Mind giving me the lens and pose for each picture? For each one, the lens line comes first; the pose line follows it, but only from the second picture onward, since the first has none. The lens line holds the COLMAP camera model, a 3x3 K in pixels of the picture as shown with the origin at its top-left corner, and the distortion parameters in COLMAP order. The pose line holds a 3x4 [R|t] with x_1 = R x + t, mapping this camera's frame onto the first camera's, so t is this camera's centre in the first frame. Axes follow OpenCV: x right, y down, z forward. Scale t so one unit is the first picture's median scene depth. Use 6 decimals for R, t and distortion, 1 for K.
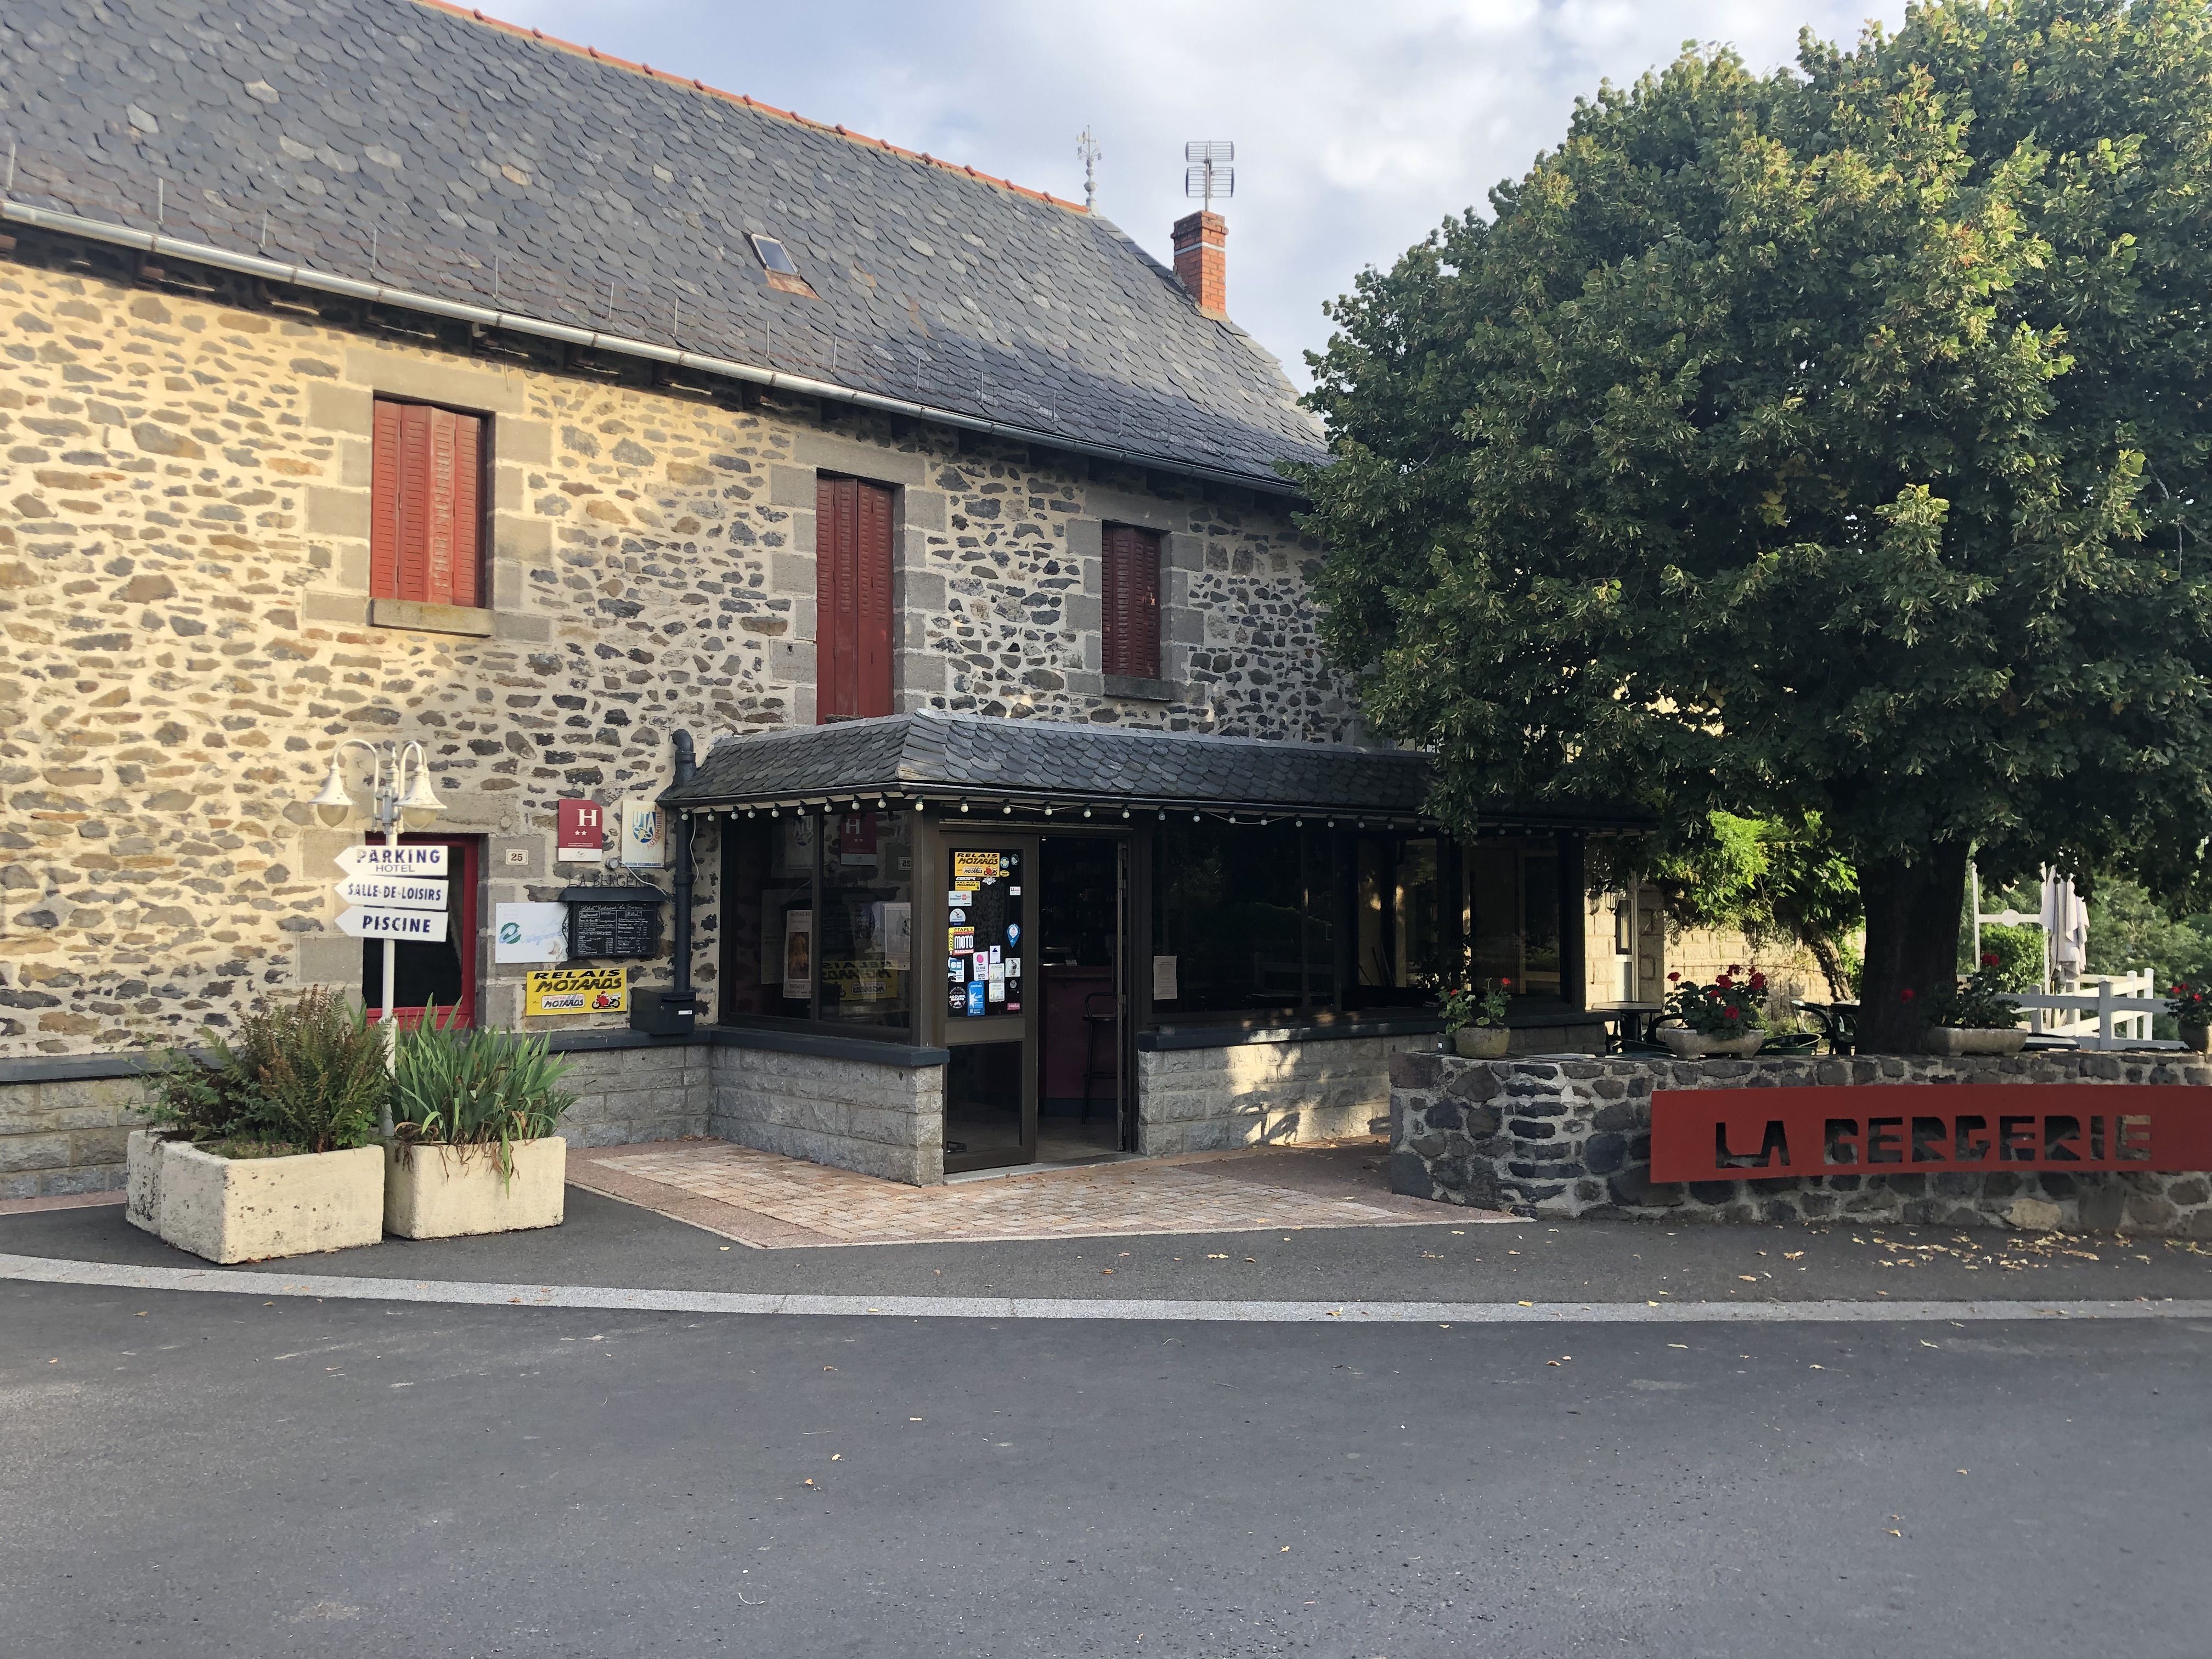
lens RADIAL K [[1790.8, 0, 1112.4], [0, 1790.8, 811.6], [0, 0, 1]] dist [0.063958, -0.011520]
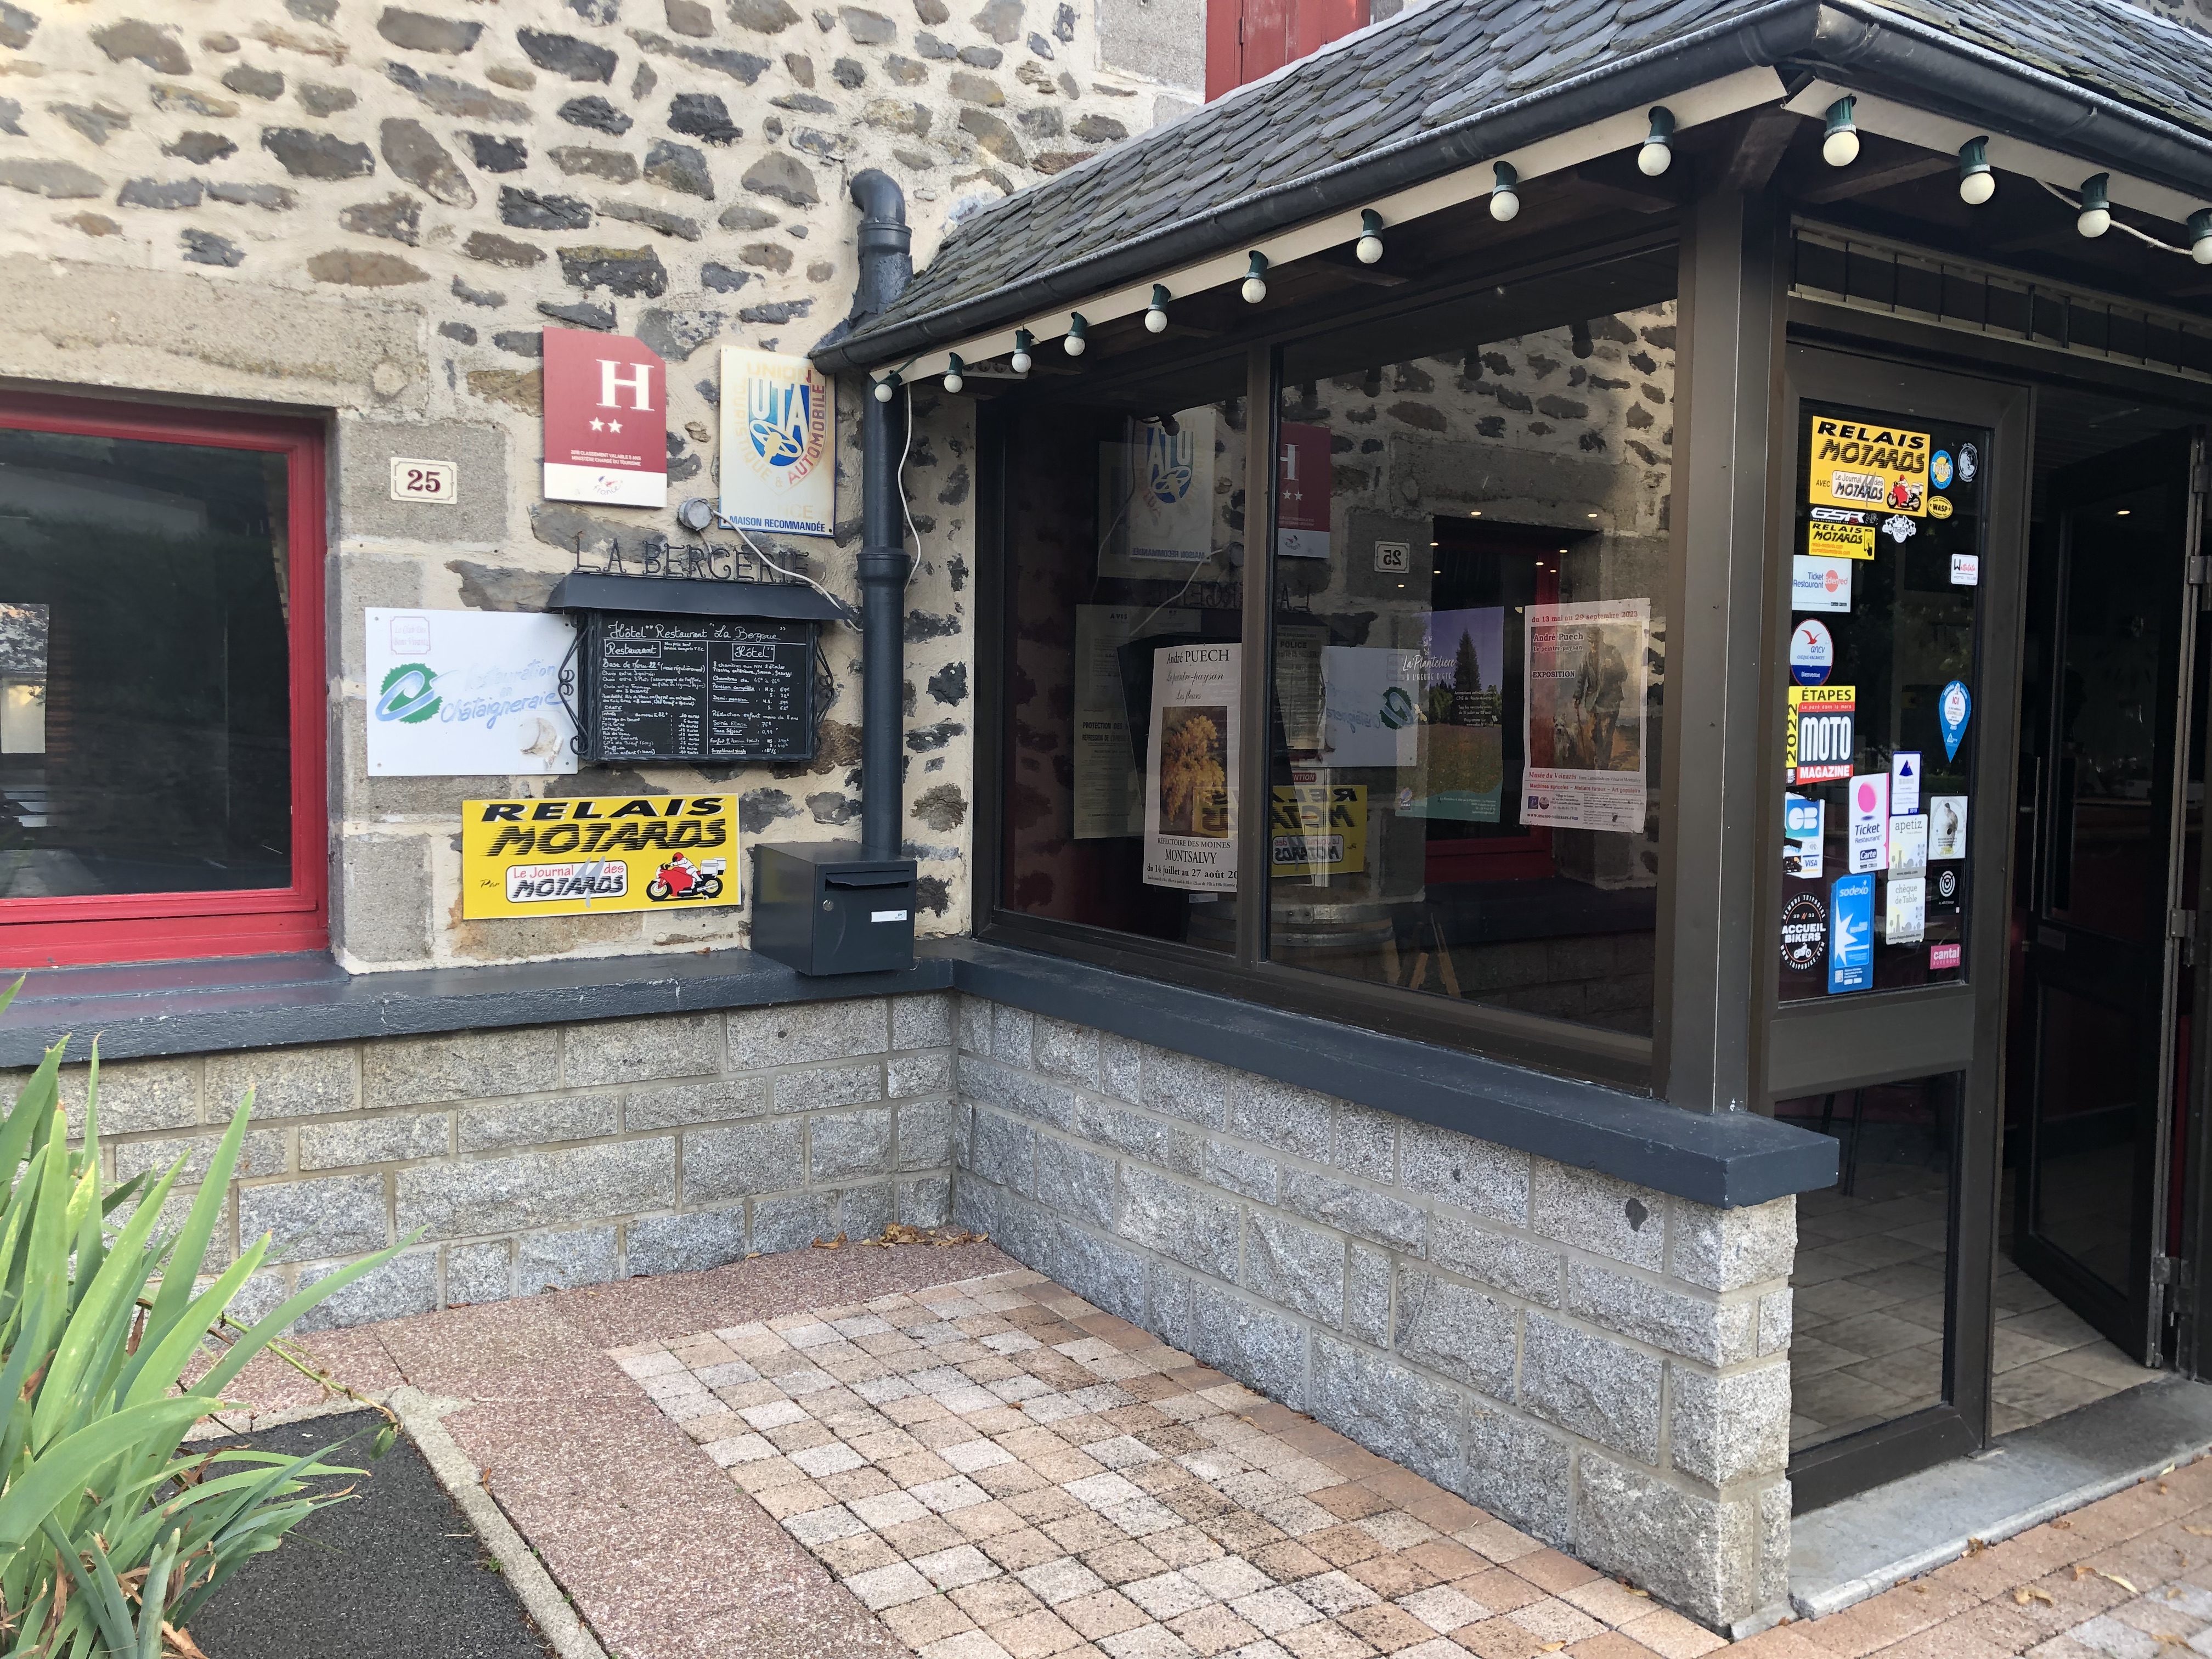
lens RADIAL K [[1790.8, 0, 1112.4], [0, 1790.8, 811.6], [0, 0, 1]] dist [0.063958, -0.011520]
pose [[0.992432, 0.020779, -0.121028, -0.146335], [-0.007765, 0.994225, 0.107030, 0.049630], [0.122553, -0.105280, 0.986862, 0.639084]]
